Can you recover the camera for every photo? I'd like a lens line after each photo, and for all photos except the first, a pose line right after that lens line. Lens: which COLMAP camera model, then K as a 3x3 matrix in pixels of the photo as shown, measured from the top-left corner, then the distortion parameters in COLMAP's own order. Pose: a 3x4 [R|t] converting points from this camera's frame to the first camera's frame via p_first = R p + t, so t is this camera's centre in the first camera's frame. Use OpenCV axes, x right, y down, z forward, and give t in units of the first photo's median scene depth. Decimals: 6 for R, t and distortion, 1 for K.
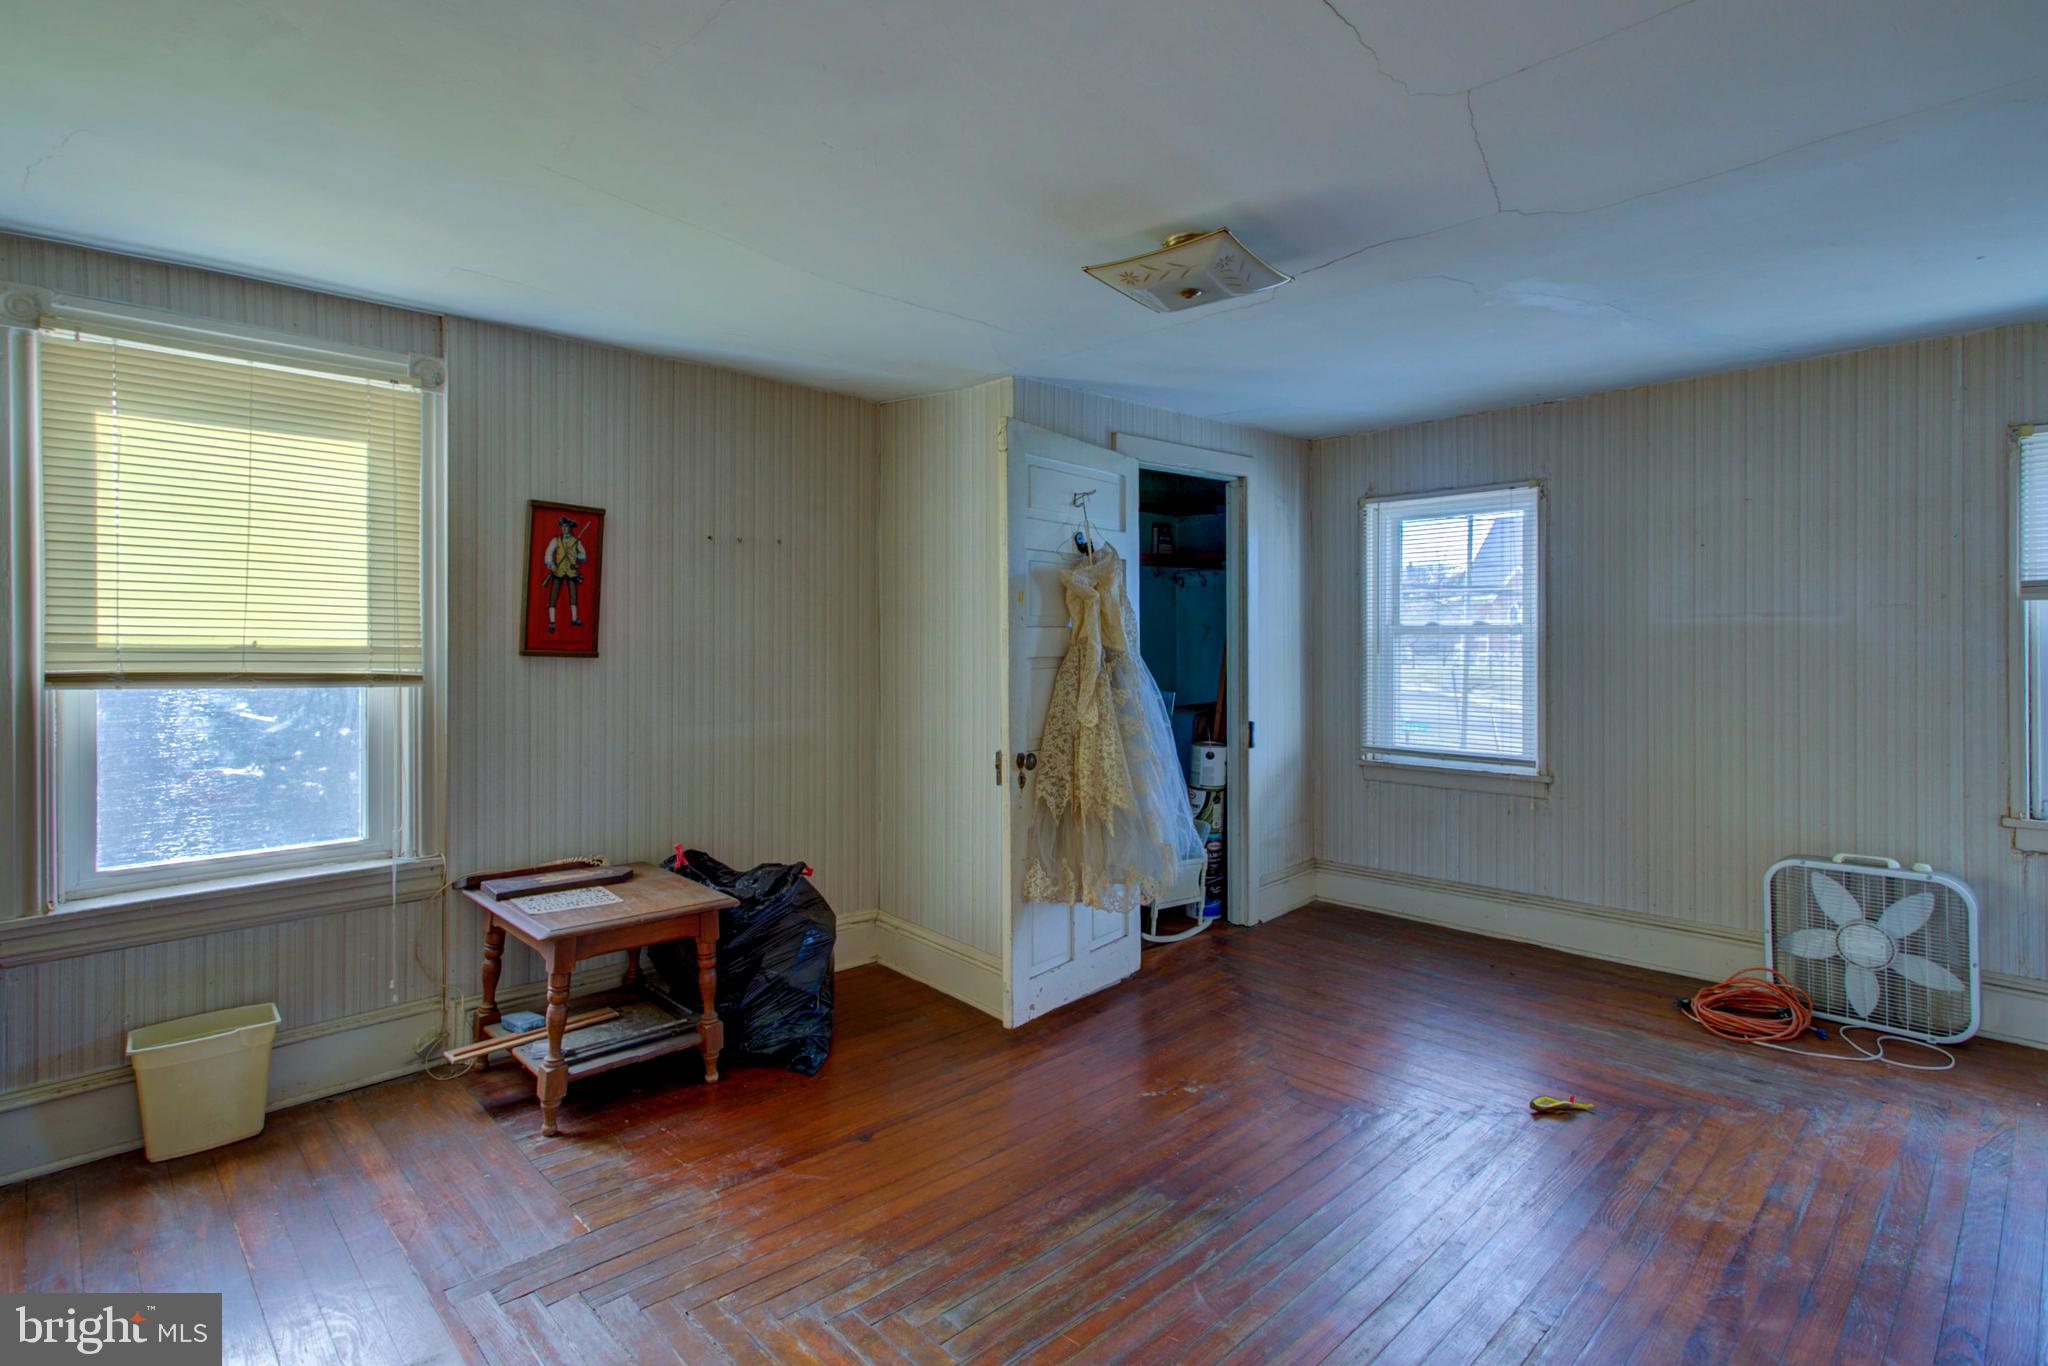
lens RADIAL K [[1022.0, 0, 995.1], [0, 1022.0, 653.4], [0, 0, 1]] dist [0.018214, 0.000902]
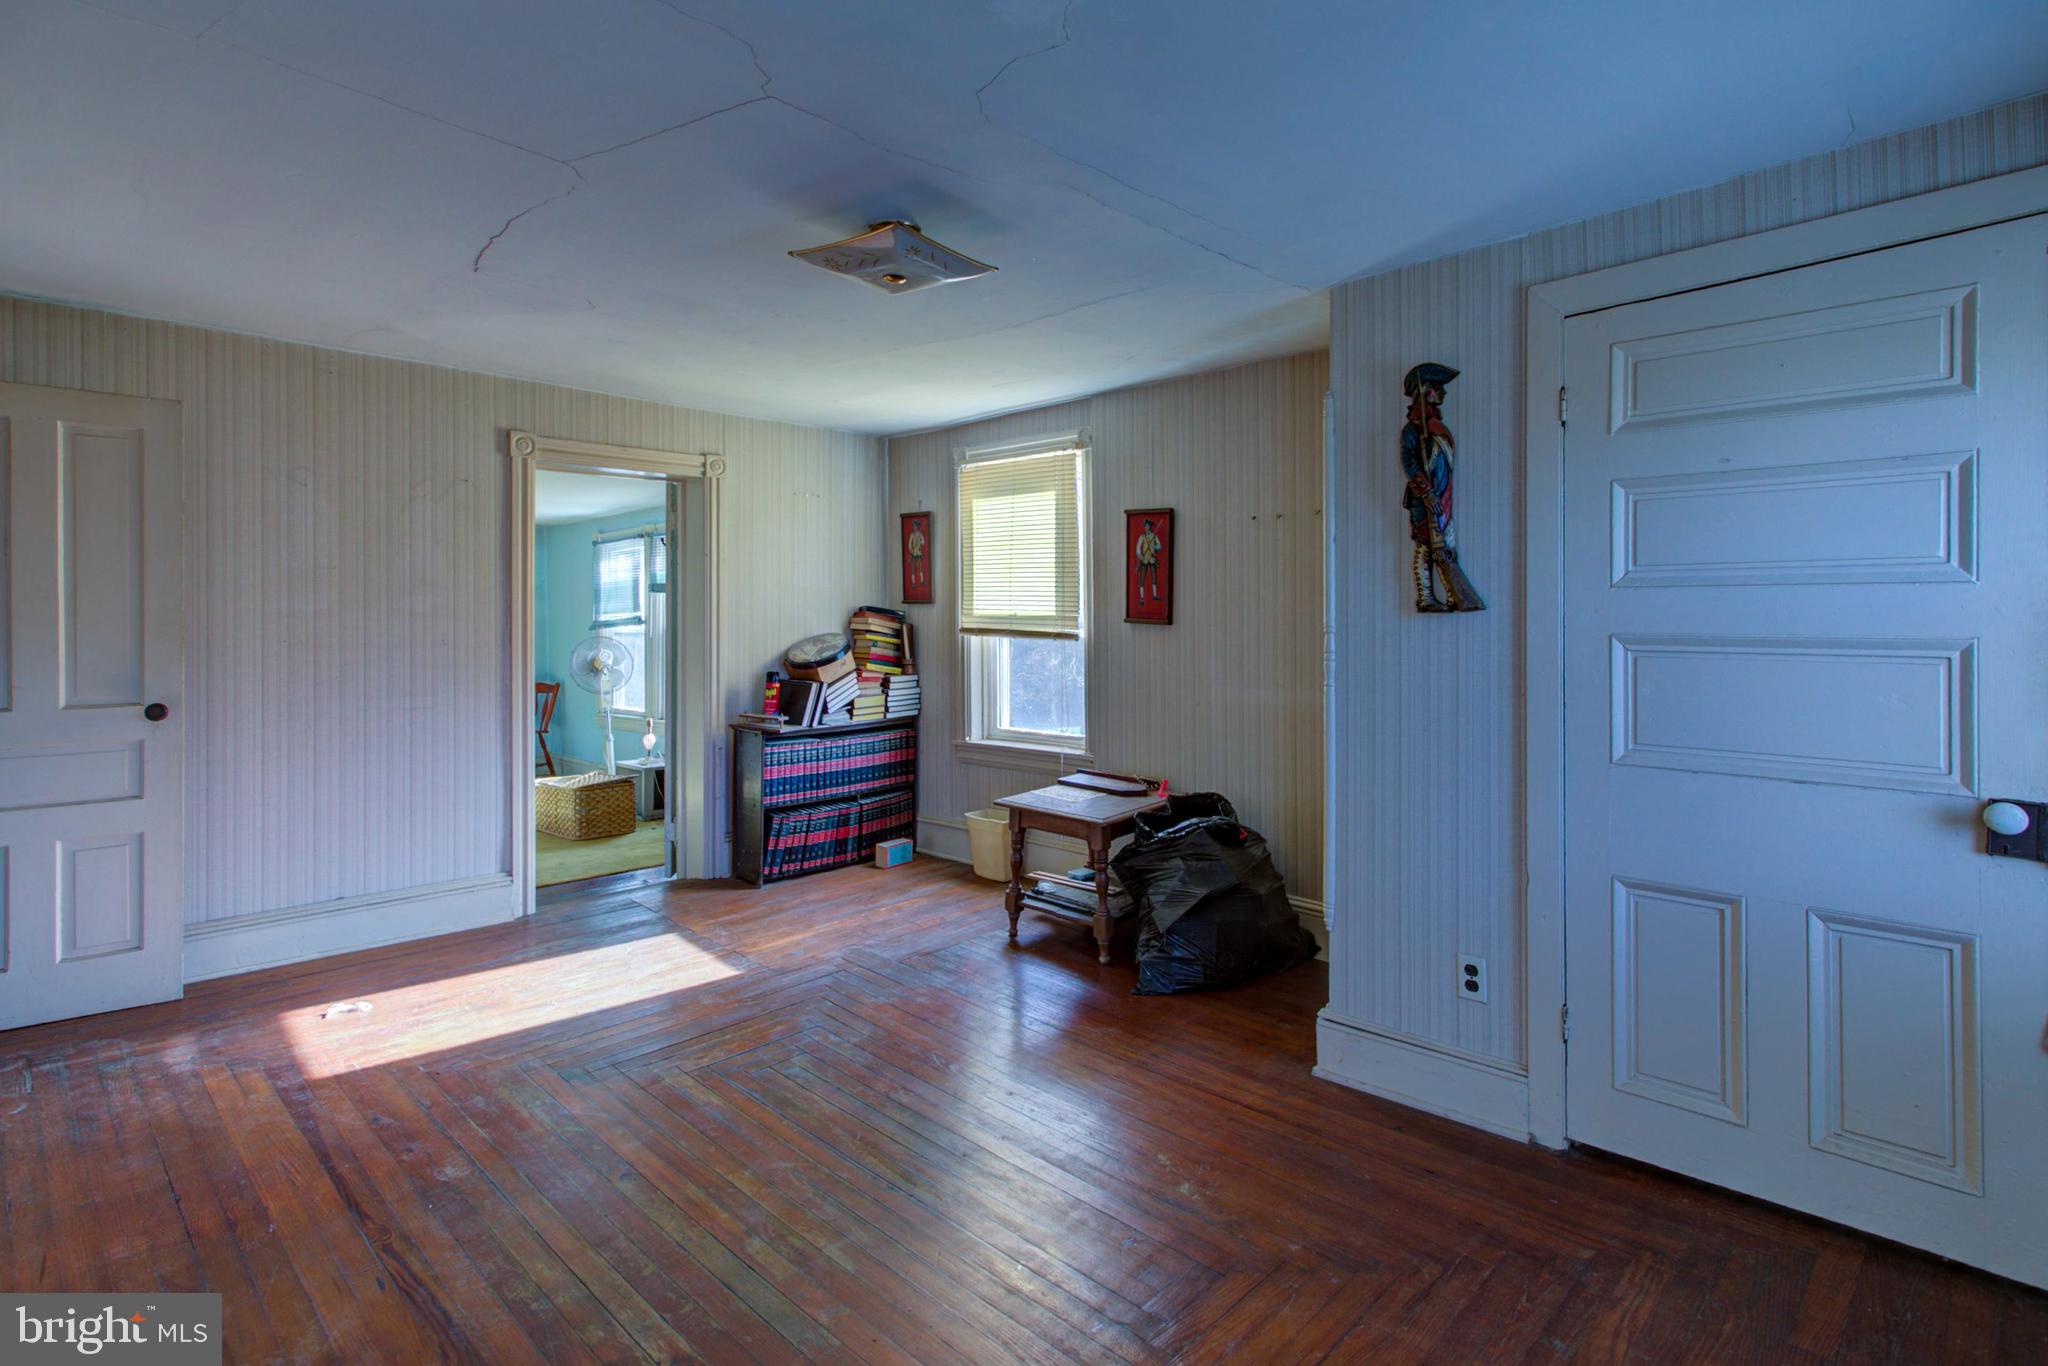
lens RADIAL K [[1022.0, 0, 1019.8], [0, 1022.0, 617.6], [0, 0, 1]] dist [0.018214, 0.000902]
pose [[0.041767, 0.007428, -0.999100, 0.957343], [-0.008690, 0.999937, 0.007070, -0.013459], [0.999090, 0.008387, 0.041829, 0.830707]]
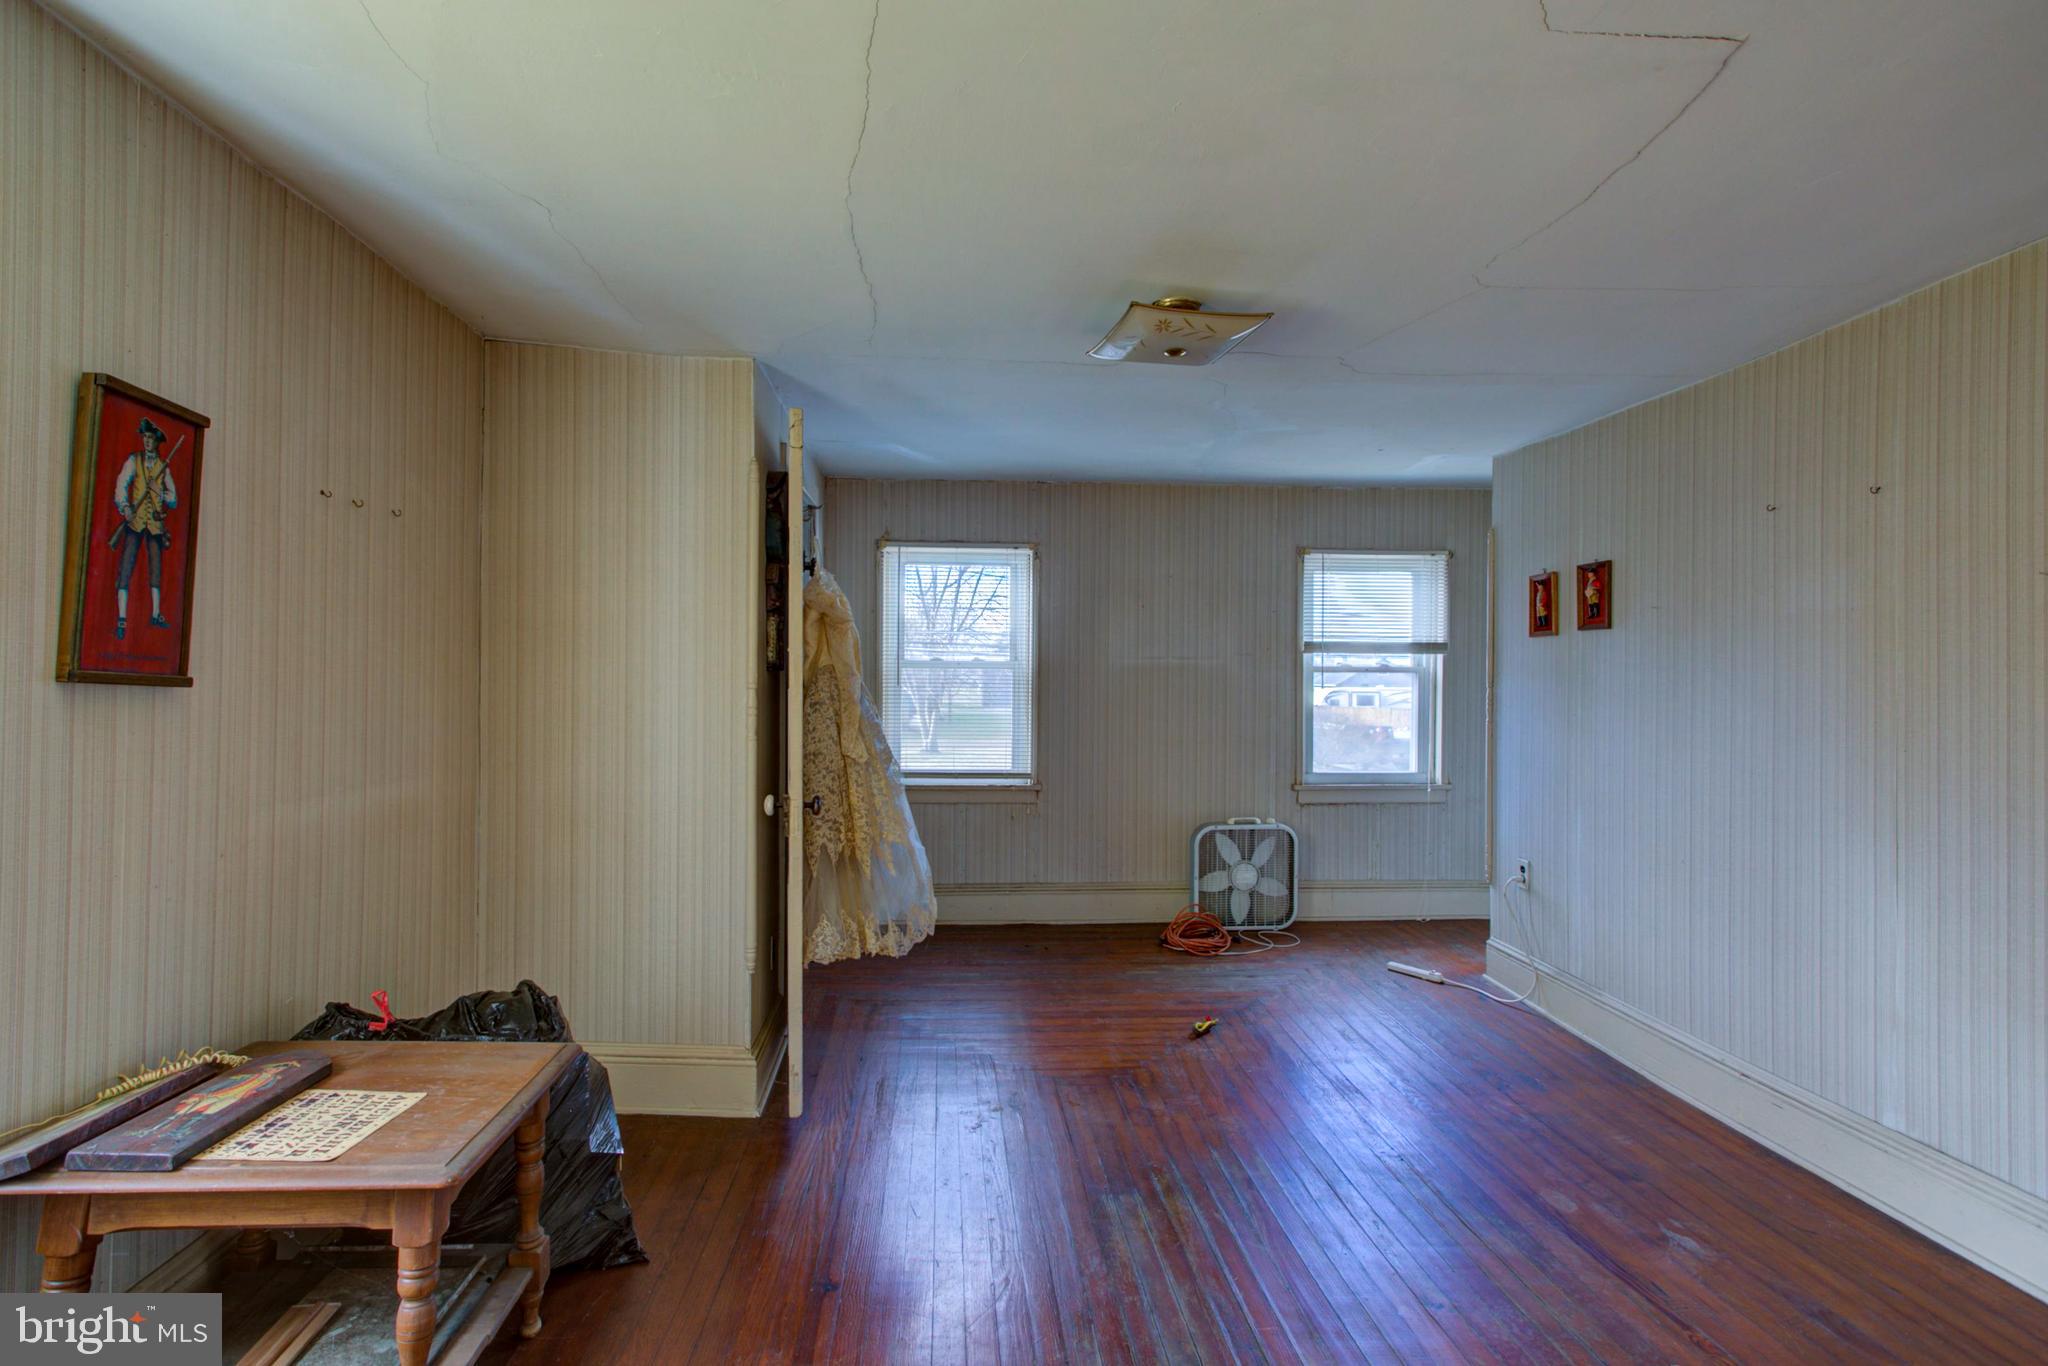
lens RADIAL K [[1022.0, 0, 1007.7], [0, 1022.0, 679.5], [0, 0, 1]] dist [0.018214, 0.000902]
pose [[0.630185, 0.006858, 0.776415, -0.589529], [0.000363, 0.999958, -0.009127, 0.006129], [-0.776445, 0.006033, 0.630156, 0.342084]]
